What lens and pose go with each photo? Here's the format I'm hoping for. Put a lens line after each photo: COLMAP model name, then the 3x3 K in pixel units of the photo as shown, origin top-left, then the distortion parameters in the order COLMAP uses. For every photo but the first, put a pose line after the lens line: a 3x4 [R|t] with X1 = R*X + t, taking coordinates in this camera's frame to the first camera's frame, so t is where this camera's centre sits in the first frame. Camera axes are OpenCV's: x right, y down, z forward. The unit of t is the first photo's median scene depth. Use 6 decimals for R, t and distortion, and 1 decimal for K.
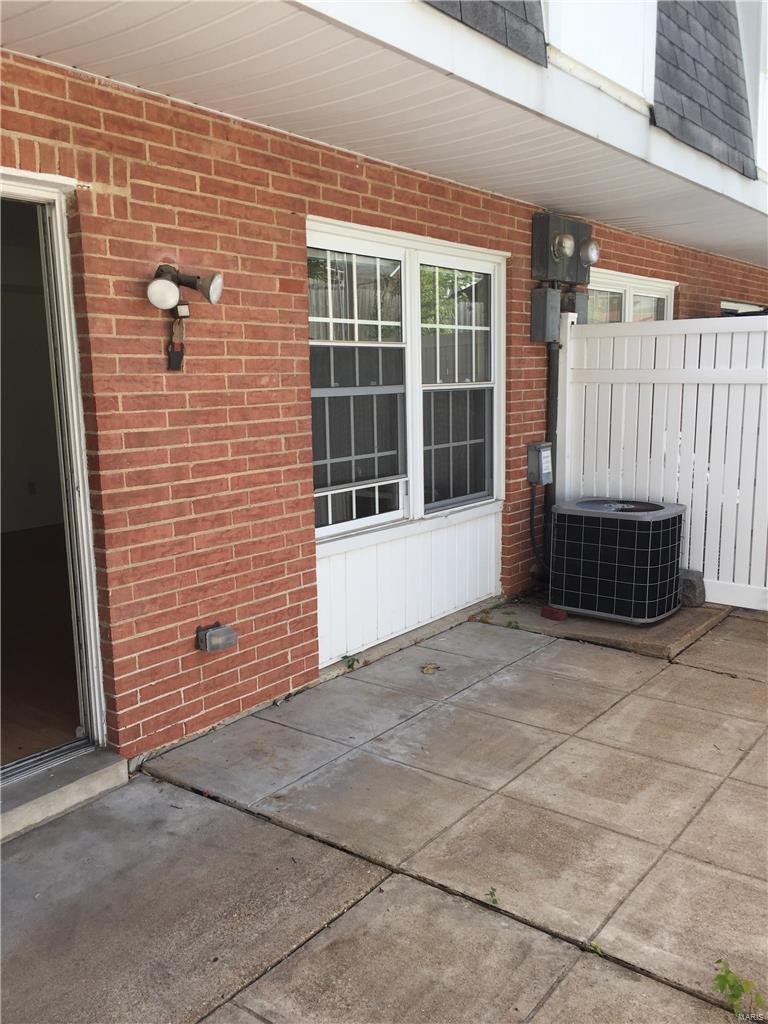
lens RADIAL K [[878.1, 0, 384.0], [0, 878.1, 512.0], [0, 0, 1]] dist [0.086144, -0.133621]
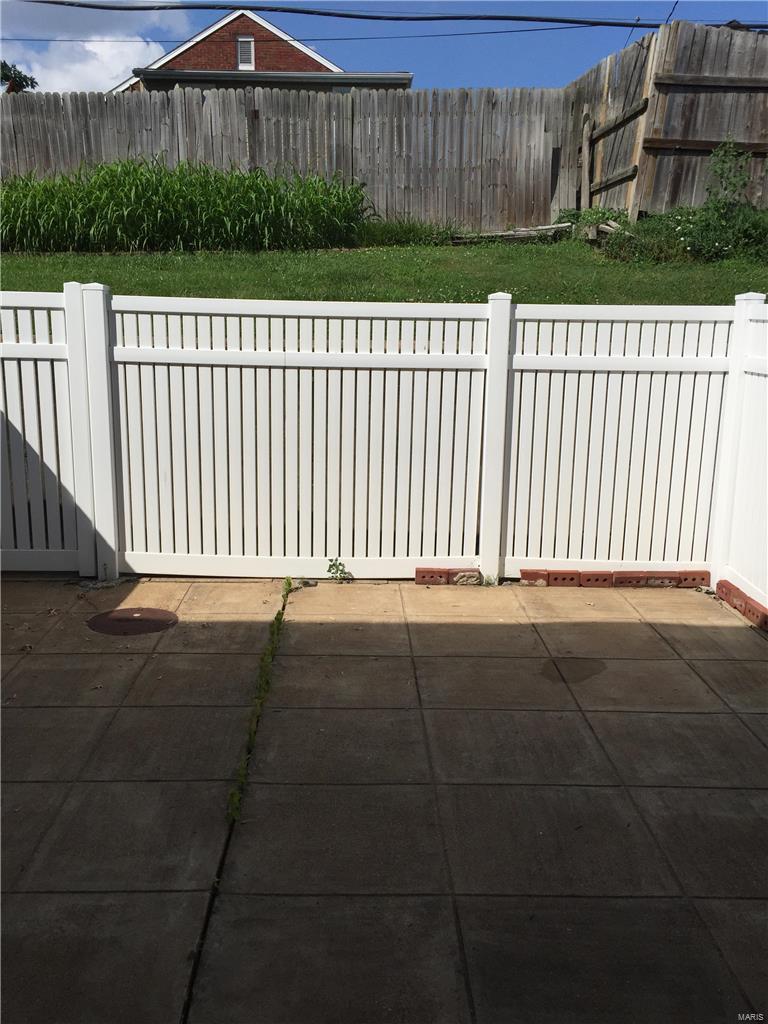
lens RADIAL K [[878.1, 0, 384.0], [0, 878.1, 512.0], [0, 0, 1]] dist [0.086144, -0.133621]
pose [[-0.620506, -0.164461, 0.766762, -0.446155], [0.117795, 0.947121, 0.298472, -0.175573], [-0.775304, 0.275524, -0.568322, 0.881027]]
